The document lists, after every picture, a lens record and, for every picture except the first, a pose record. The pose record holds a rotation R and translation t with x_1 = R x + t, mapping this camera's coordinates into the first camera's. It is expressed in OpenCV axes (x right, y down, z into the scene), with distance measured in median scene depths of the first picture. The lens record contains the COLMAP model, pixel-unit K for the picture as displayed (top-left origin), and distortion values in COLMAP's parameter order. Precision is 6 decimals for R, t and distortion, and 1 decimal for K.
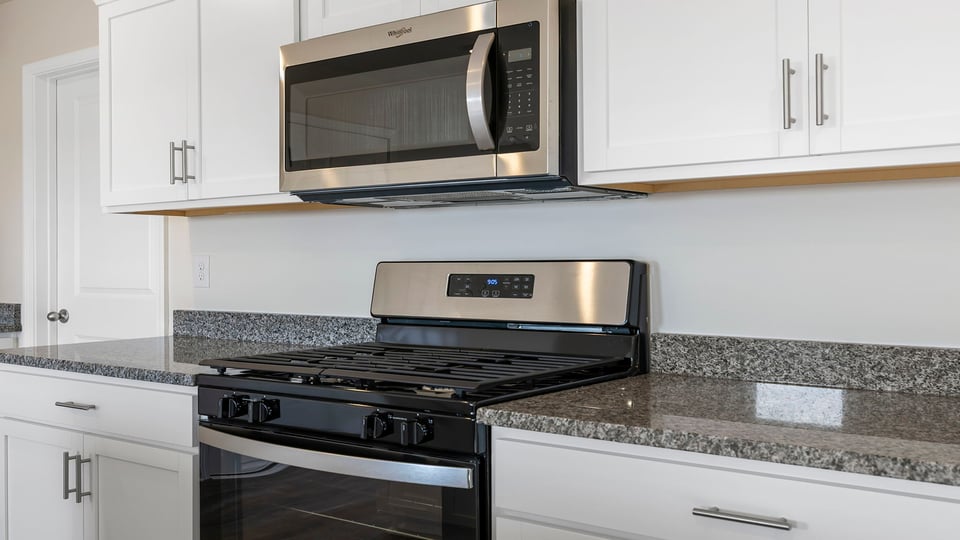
lens RADIAL K [[959.7, 0, 469.6], [0, 959.7, 264.4], [0, 0, 1]] dist [-0.009308, 0.002725]
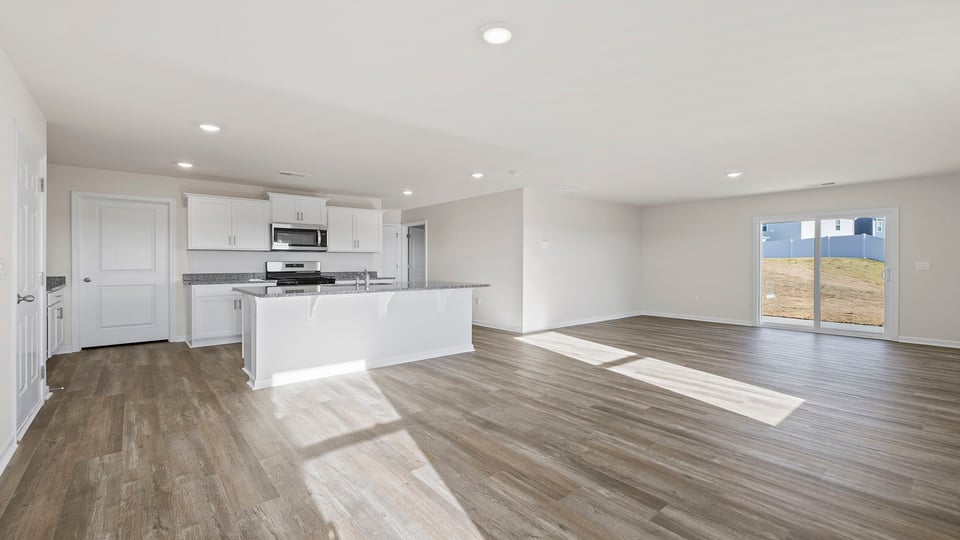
lens RADIAL K [[410.0, 0, 473.4], [0, 410.0, 265.4], [0, 0, 1]] dist [-0.000656, -0.000069]
pose [[0.217395, -0.003196, 0.976079, -2.513955], [0.002947, 0.999992, 0.002618, 0.018640], [-0.976079, 0.002308, 0.217402, -0.746075]]
